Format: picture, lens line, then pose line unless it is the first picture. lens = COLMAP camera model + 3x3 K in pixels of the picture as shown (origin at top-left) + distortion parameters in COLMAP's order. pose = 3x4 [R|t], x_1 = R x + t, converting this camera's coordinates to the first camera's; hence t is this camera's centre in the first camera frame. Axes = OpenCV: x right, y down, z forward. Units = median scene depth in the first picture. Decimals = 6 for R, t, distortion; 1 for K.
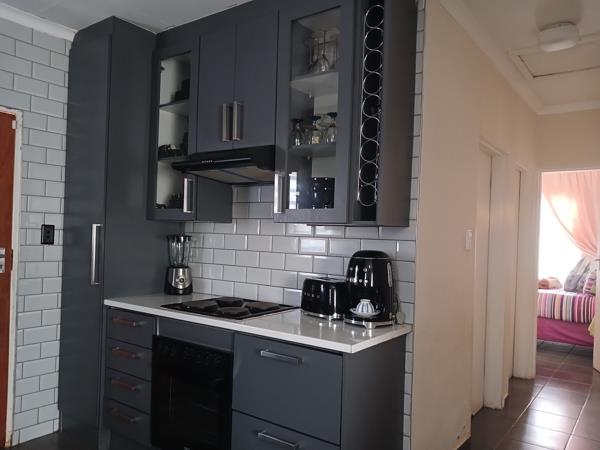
lens RADIAL K [[466.1, 0, 306.1], [0, 466.1, 237.0], [0, 0, 1]] dist [0.047747, -0.082012]
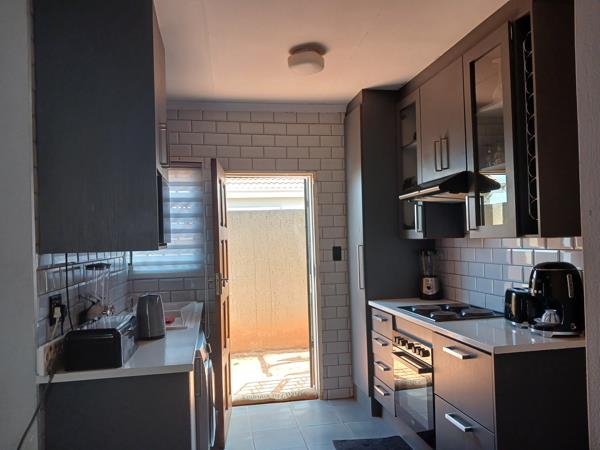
lens RADIAL K [[466.1, 0, 293.6], [0, 466.1, 243.0], [0, 0, 1]] dist [0.047747, -0.082012]
pose [[0.716249, -0.048579, -0.696152, 0.370921], [0.047346, 0.998658, -0.020976, -0.014971], [0.696237, -0.017936, 0.717588, -0.107324]]
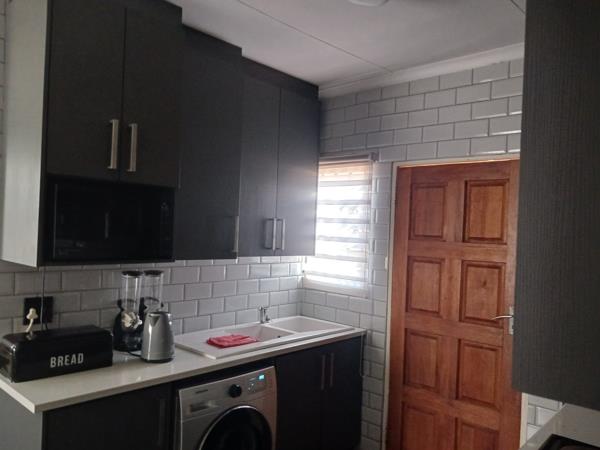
lens RADIAL K [[466.1, 0, 288.0], [0, 466.1, 236.9], [0, 0, 1]] dist [0.047747, -0.082012]
pose [[-0.104460, -0.028020, -0.994134, 0.321221], [-0.050475, 0.998464, -0.022839, -0.070790], [0.993247, 0.047793, -0.105714, 0.671050]]
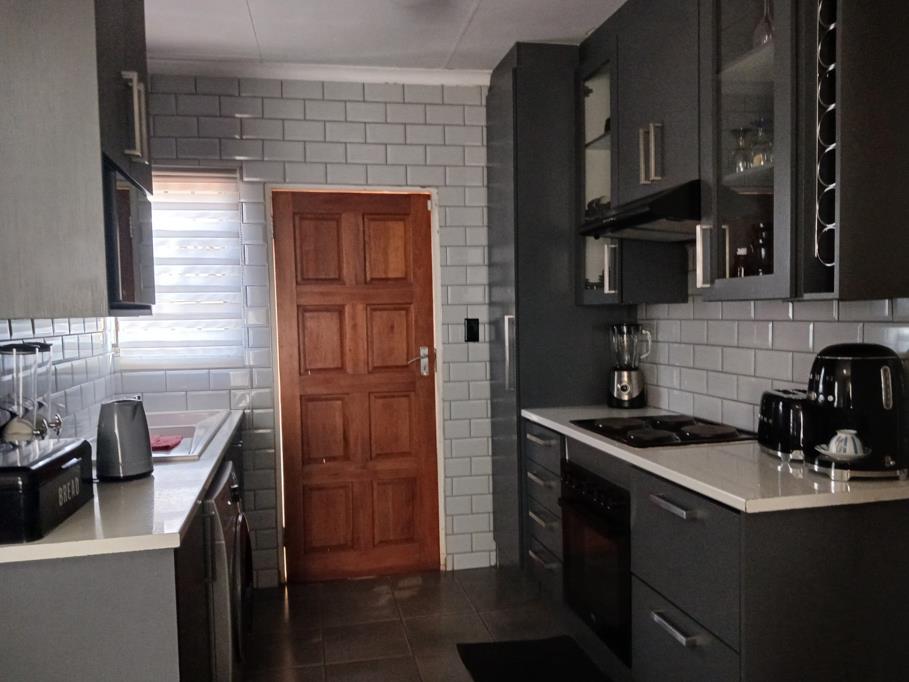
lens RADIAL K [[706.2, 0, 436.1], [0, 706.2, 361.2], [0, 0, 1]] dist [0.047747, -0.082012]
pose [[0.736543, -0.001589, -0.676389, 0.285336], [0.040733, 0.998286, 0.042011, -0.005569], [0.675163, -0.058494, 0.735346, 0.029674]]
